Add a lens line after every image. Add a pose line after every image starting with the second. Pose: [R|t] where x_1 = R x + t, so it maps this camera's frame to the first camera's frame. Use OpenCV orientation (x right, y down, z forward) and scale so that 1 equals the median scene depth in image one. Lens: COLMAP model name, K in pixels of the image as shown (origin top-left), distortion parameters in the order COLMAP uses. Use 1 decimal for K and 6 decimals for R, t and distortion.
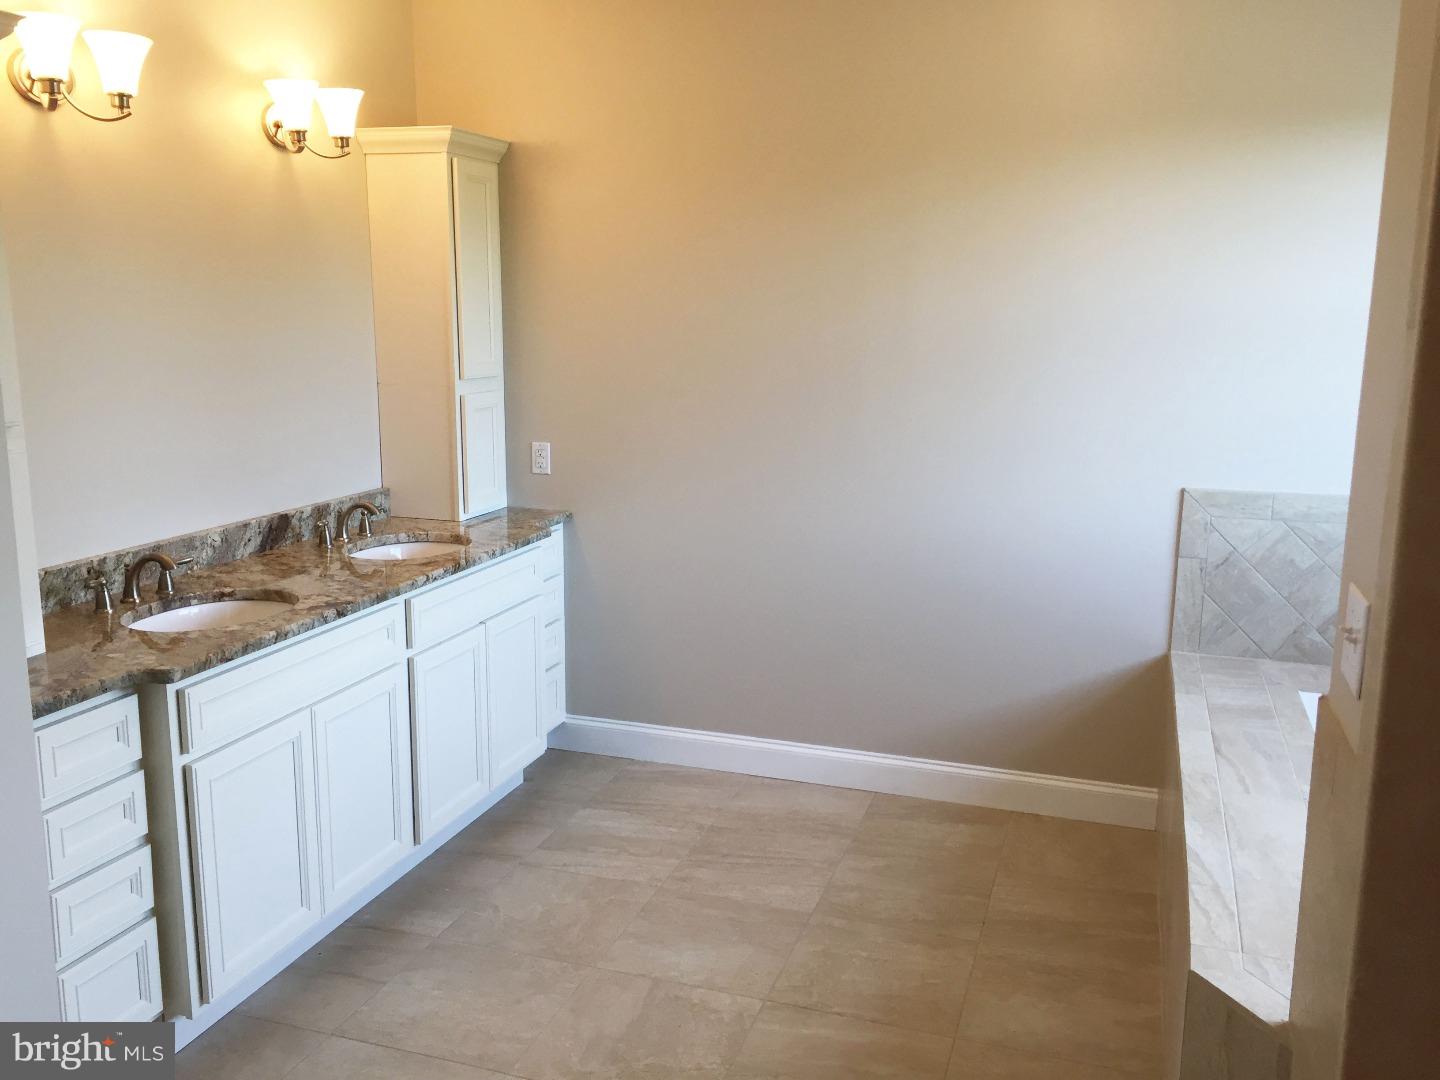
lens RADIAL K [[1225.0, 0, 680.0], [0, 1225.0, 527.5], [0, 0, 1]] dist [0.056324, -0.005320]
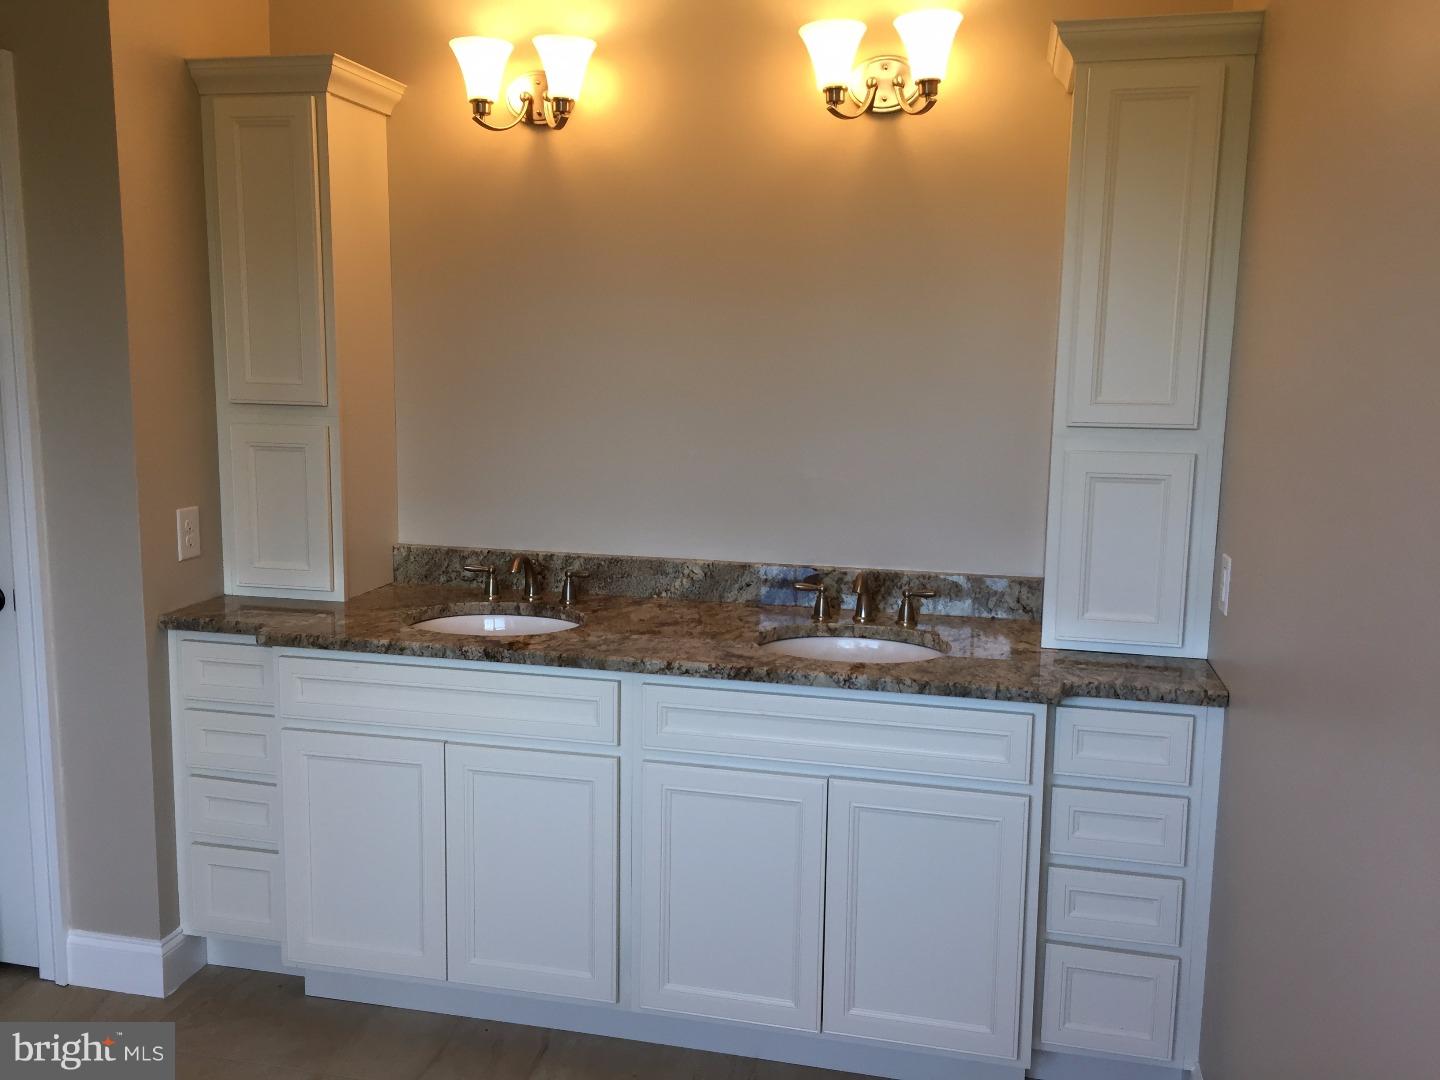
lens RADIAL K [[1225.0, 0, 680.0], [0, 1225.0, 527.5], [0, 0, 1]] dist [0.056324, -0.005320]
pose [[0.123545, 0.145383, -0.981632, 0.516707], [-0.190894, 0.974216, 0.120259, -0.132378], [0.973805, 0.172530, 0.148112, 0.885252]]
